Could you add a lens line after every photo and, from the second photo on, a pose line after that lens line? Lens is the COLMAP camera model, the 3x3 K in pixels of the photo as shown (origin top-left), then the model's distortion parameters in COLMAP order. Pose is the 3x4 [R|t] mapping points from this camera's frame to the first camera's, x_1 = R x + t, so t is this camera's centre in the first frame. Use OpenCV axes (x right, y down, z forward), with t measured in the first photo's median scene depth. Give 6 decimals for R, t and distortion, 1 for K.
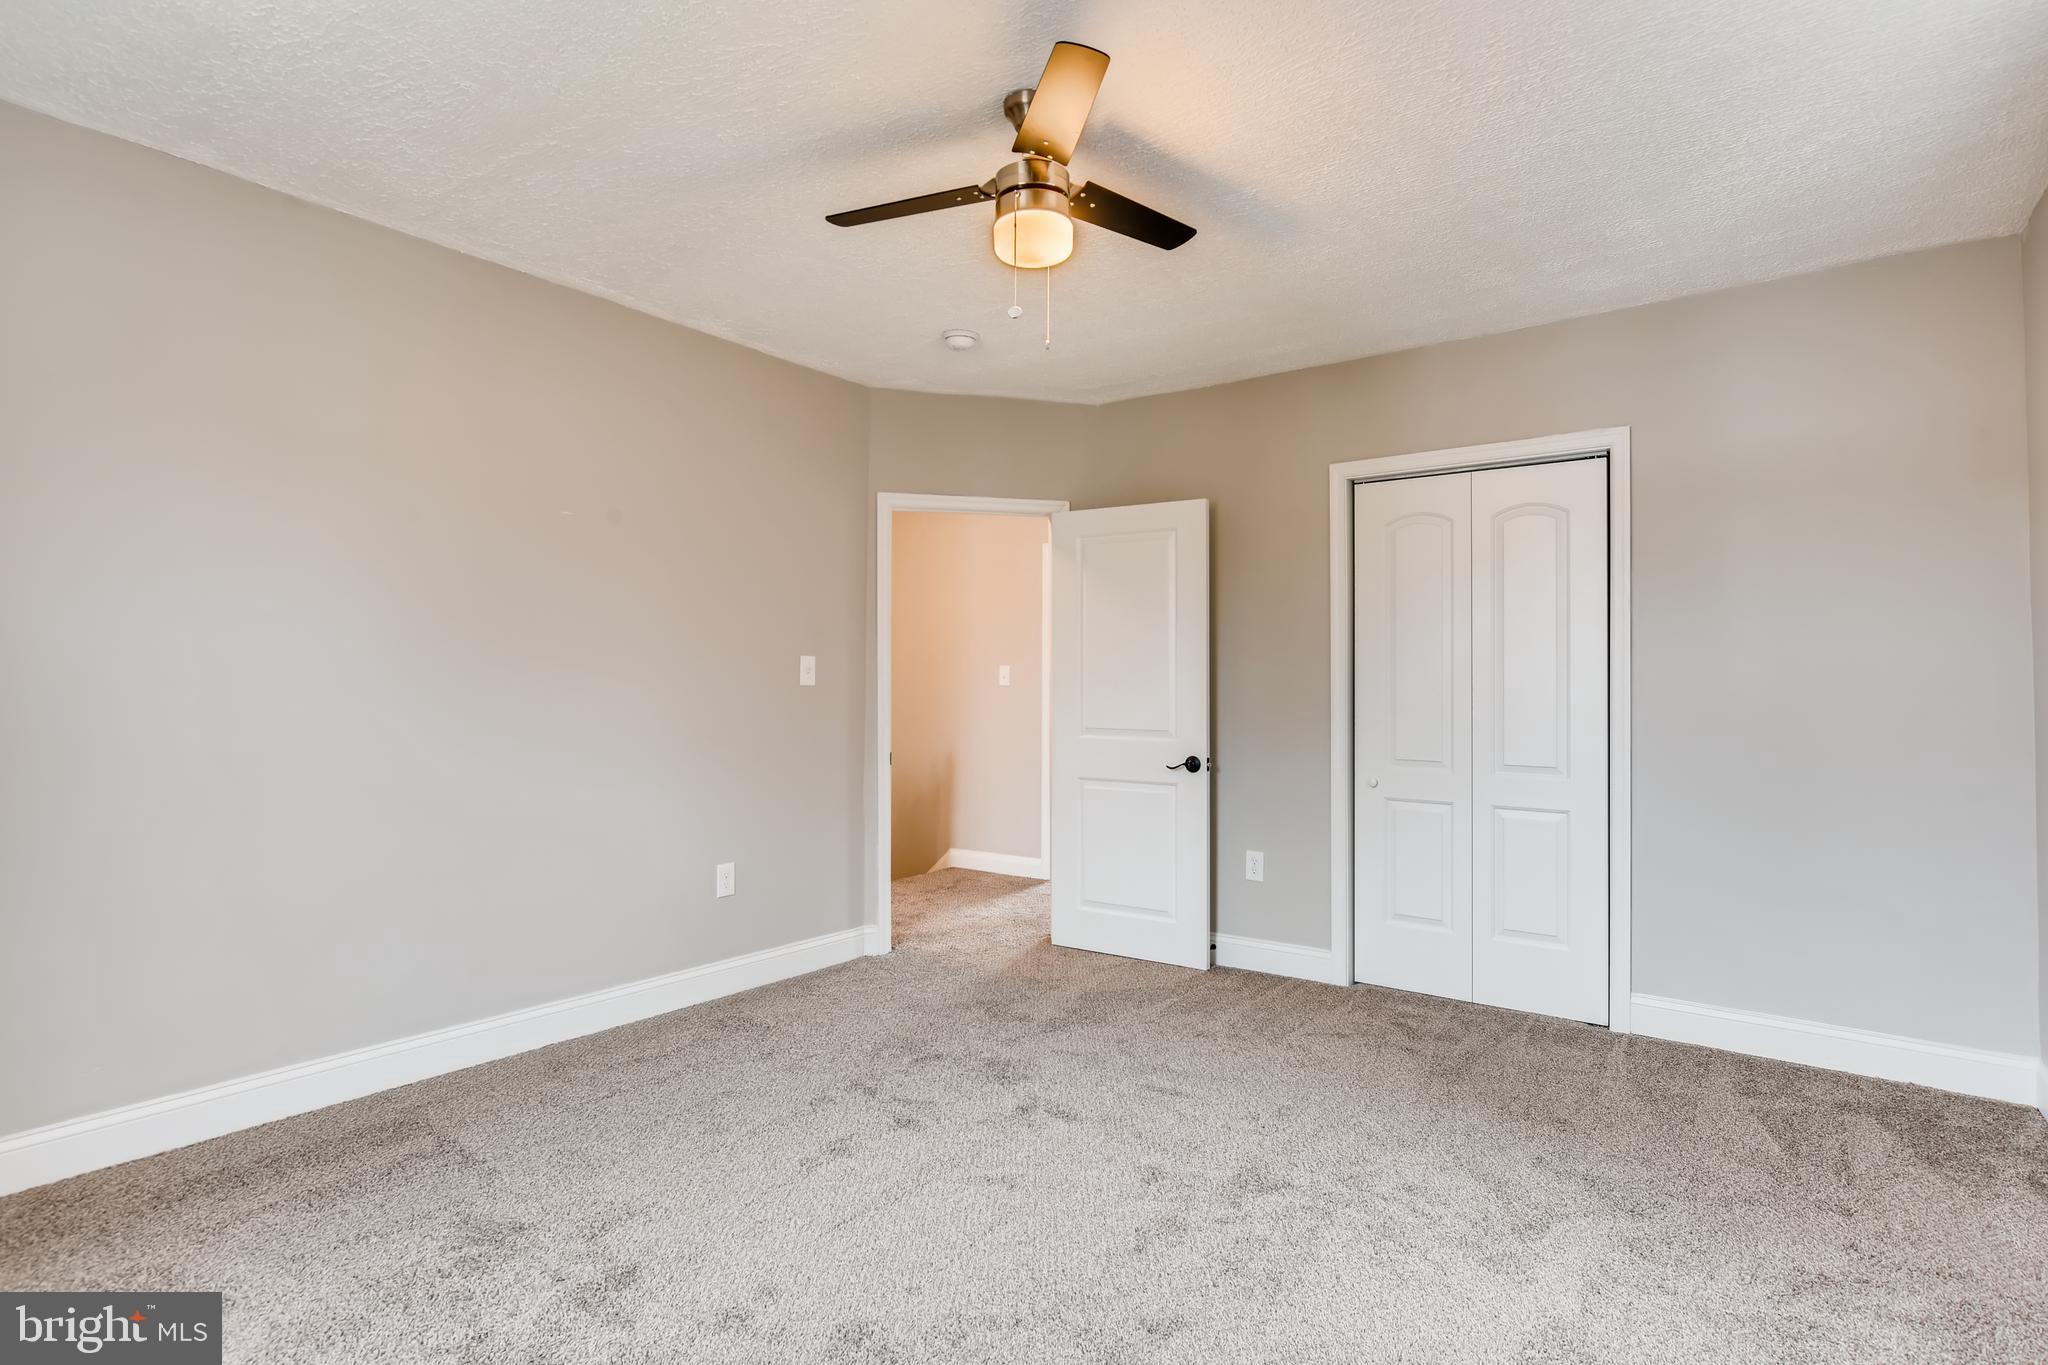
lens RADIAL K [[1041.6, 0, 1010.3], [0, 1041.6, 668.8], [0, 0, 1]] dist [-0.001238, 0.003549]
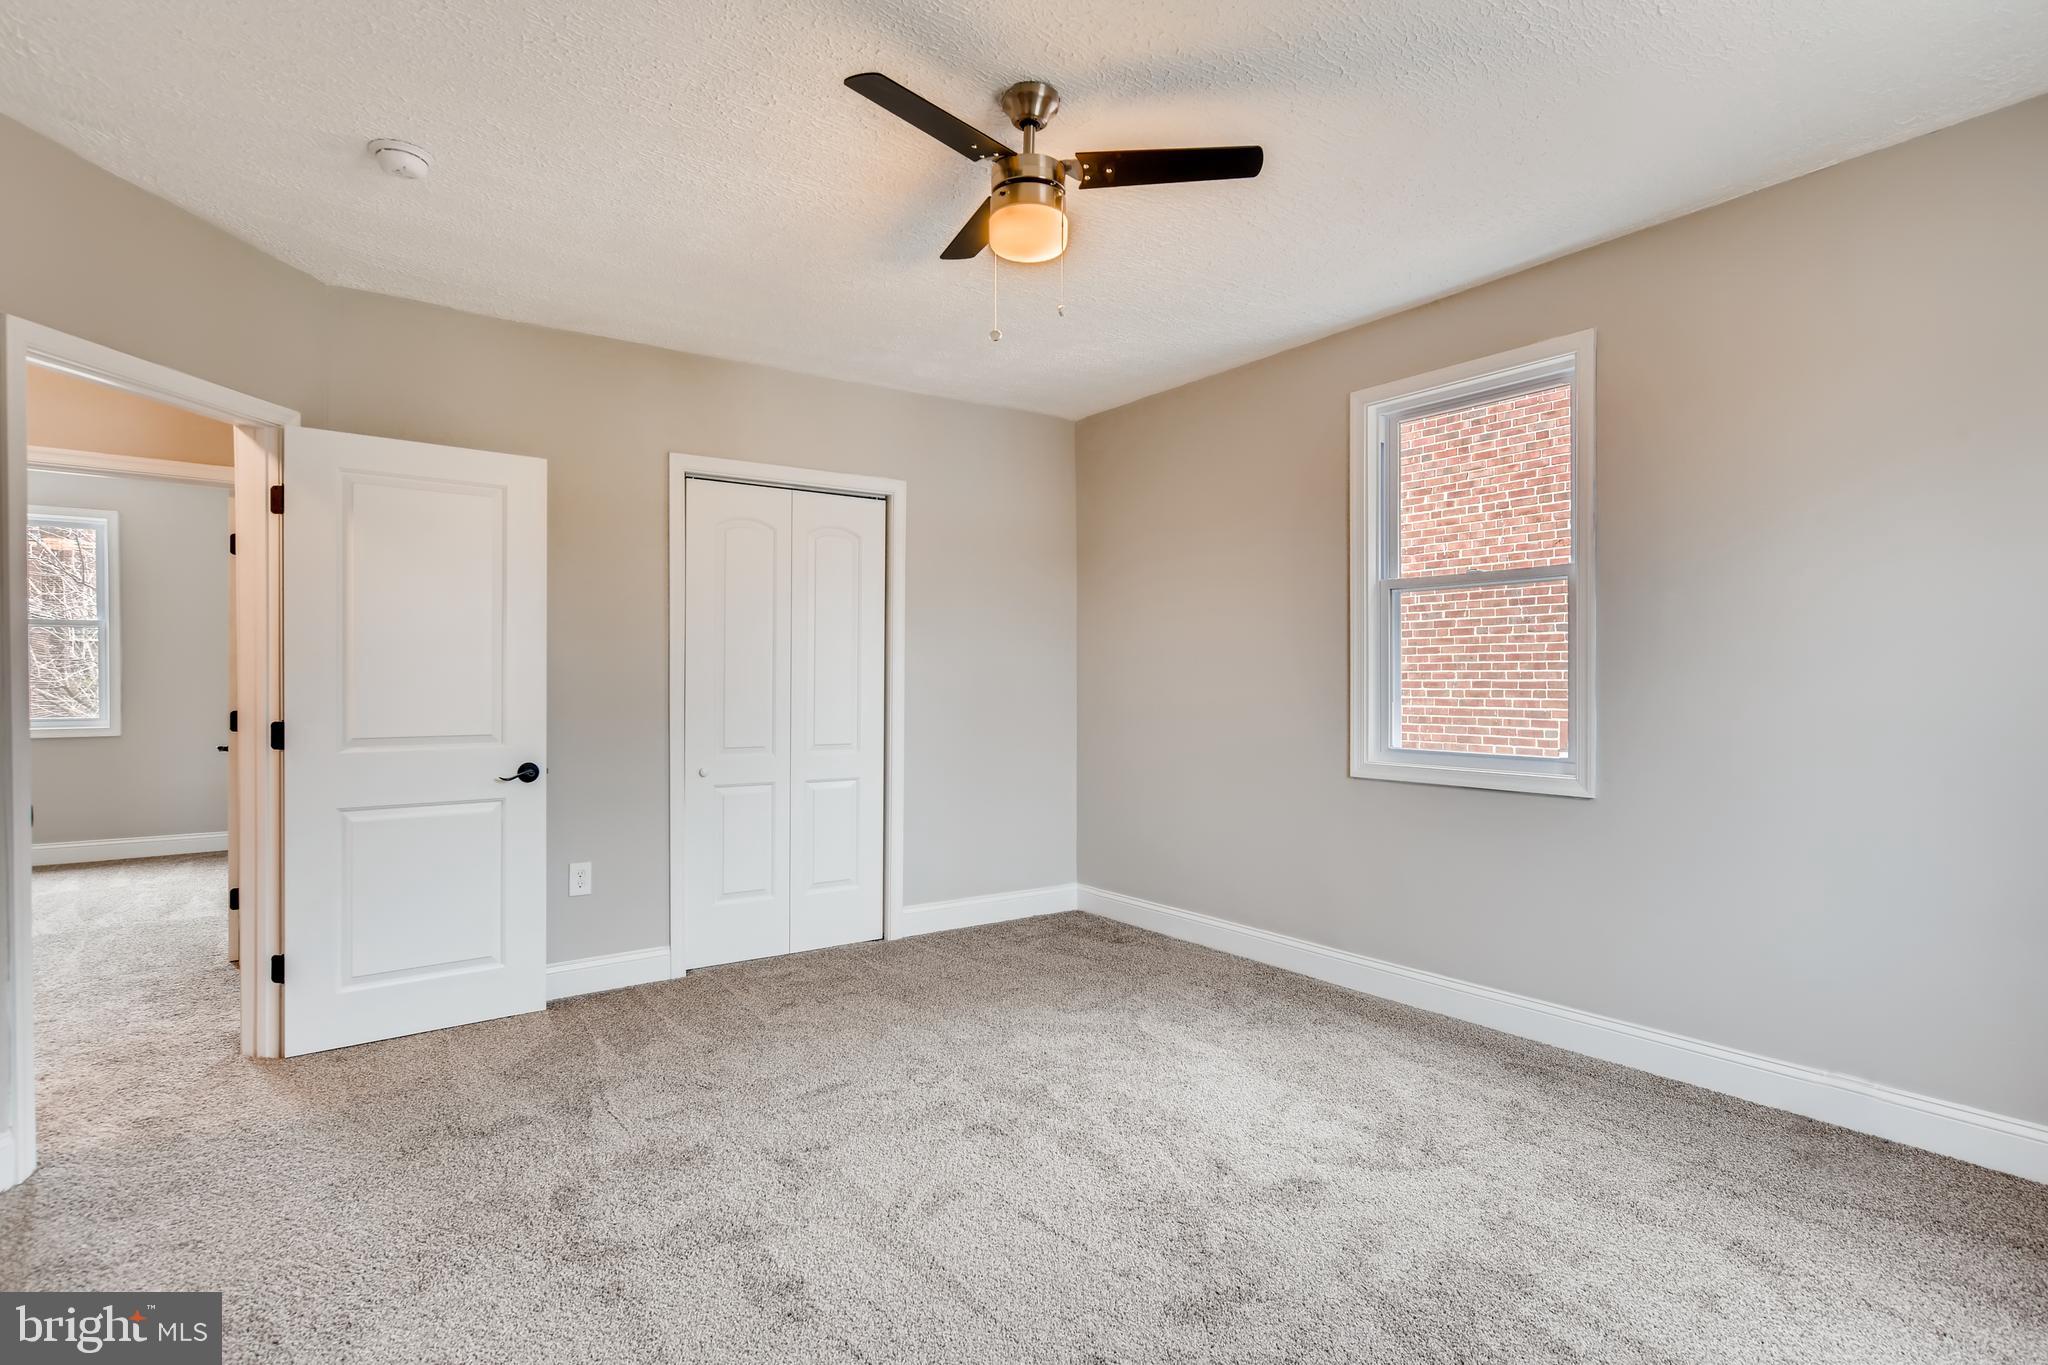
lens RADIAL K [[1041.6, 0, 1024.5], [0, 1041.6, 686.6], [0, 0, 1]] dist [-0.001238, 0.003549]
pose [[0.302740, -0.013216, 0.952982, -0.573183], [-0.013116, 0.999751, 0.018032, 0.002123], [-0.952983, -0.017958, 0.302491, 0.414666]]
